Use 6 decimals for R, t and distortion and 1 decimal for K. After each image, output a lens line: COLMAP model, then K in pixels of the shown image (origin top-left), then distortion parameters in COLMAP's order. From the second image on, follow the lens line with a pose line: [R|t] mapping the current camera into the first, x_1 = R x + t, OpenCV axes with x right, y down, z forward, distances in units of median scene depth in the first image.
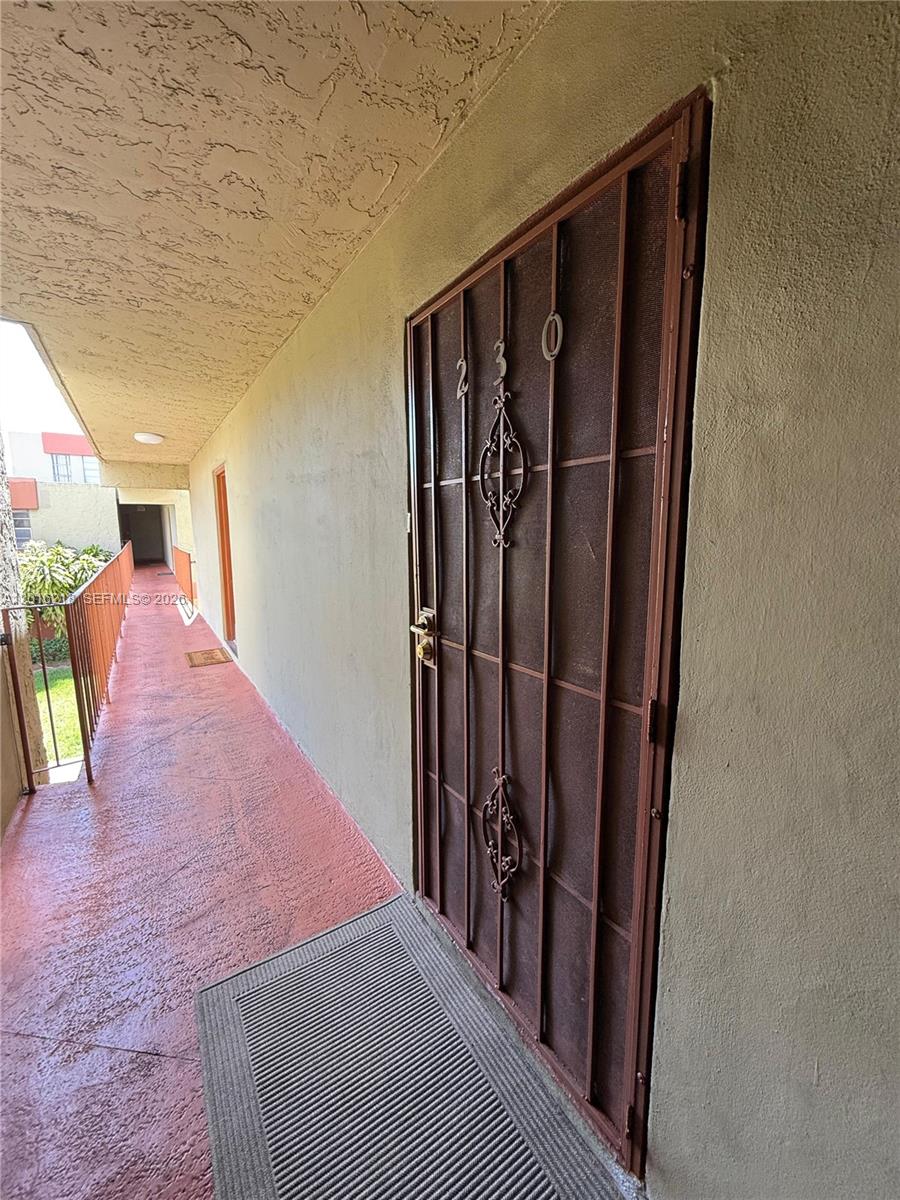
lens RADIAL K [[479.8, 0, 452.4], [0, 479.8, 598.6], [0, 0, 1]] dist [-0.000049, 0.000054]
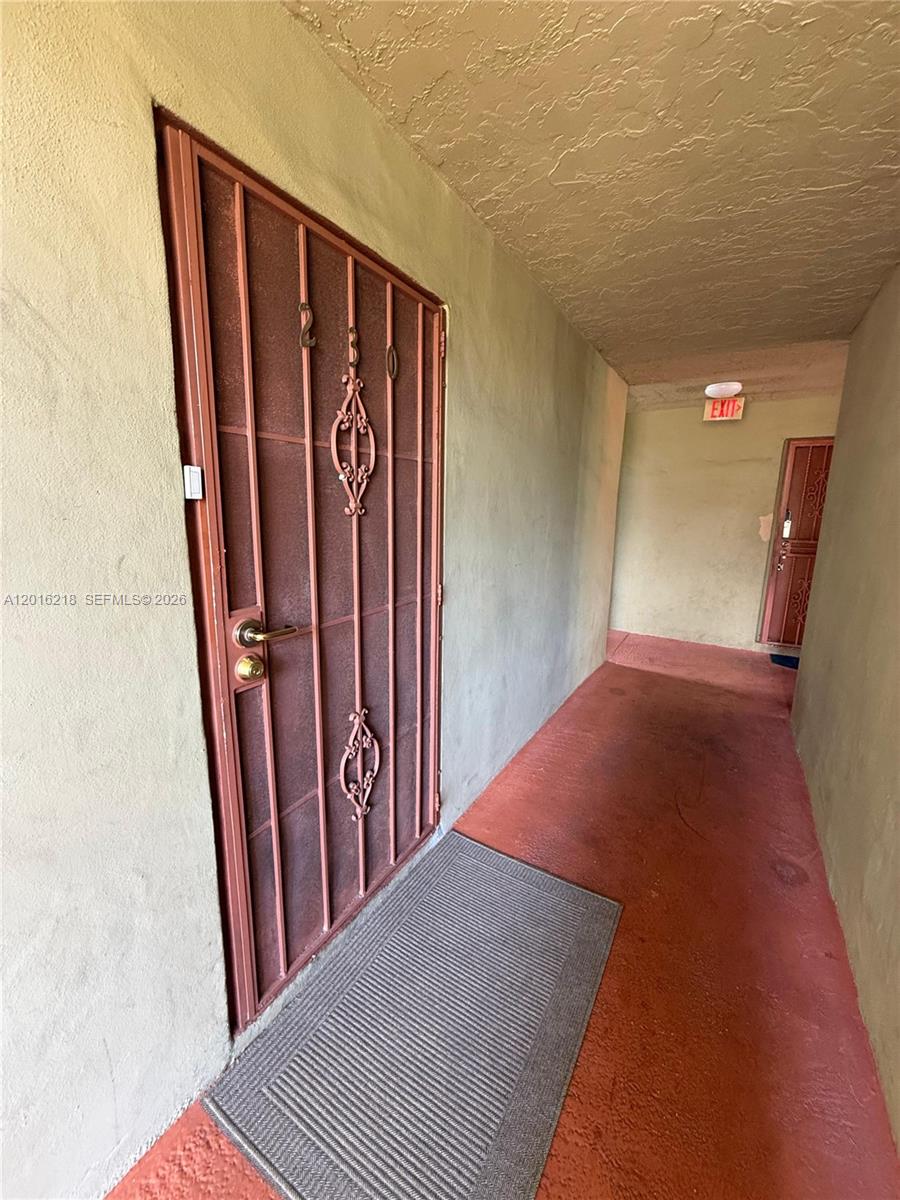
lens RADIAL K [[479.8, 0, 452.4], [0, 479.8, 598.6], [0, 0, 1]] dist [-0.000049, 0.000054]
pose [[-0.440753, -0.168381, 0.881694, -0.761602], [0.118554, 0.962724, 0.243120, -0.123084], [-0.889765, 0.211684, -0.404361, 0.965828]]
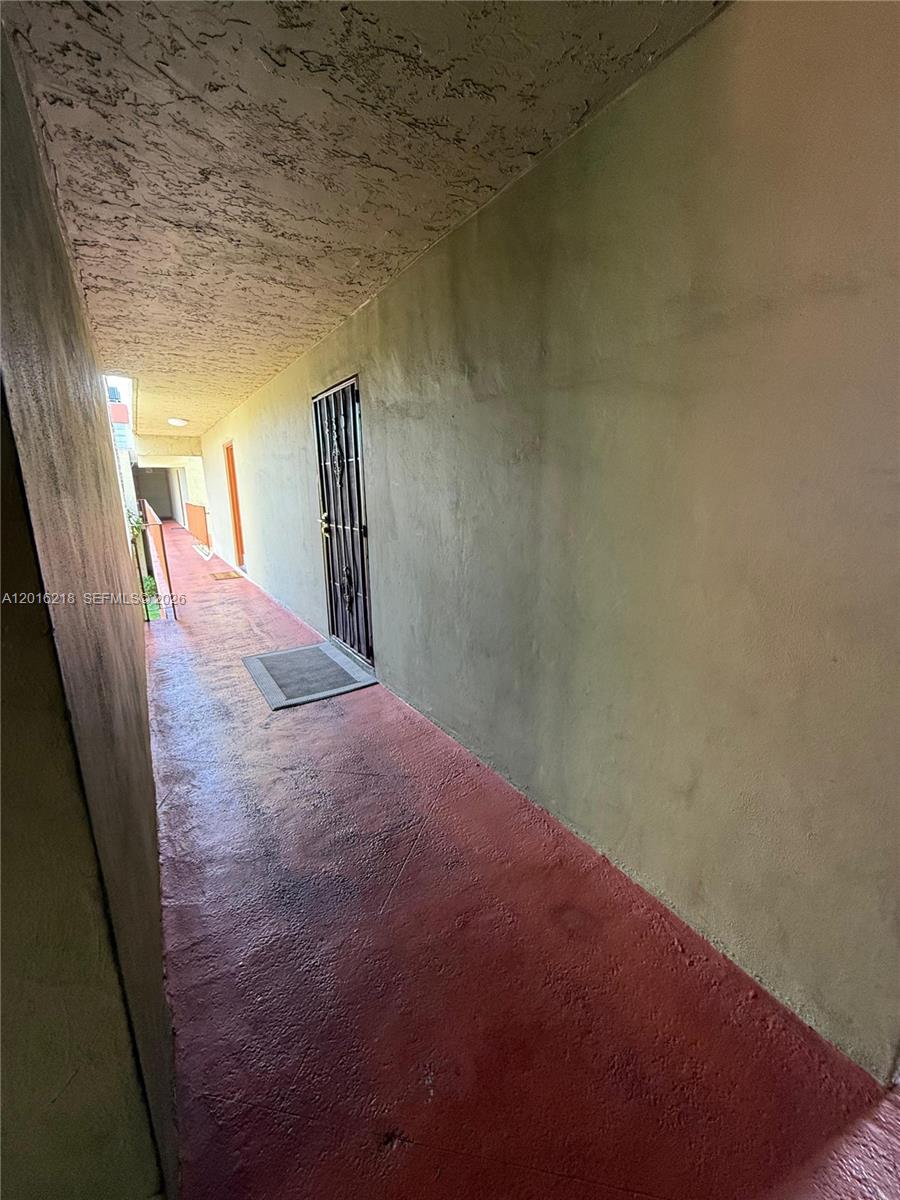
lens RADIAL K [[479.8, 0, 452.4], [0, 479.8, 598.6], [0, 0, 1]] dist [-0.000049, 0.000054]
pose [[0.999955, -0.008865, -0.003288, 0.610666], [0.009106, 0.996550, 0.082499, 0.260803], [0.002546, -0.082525, 0.996586, -1.533384]]
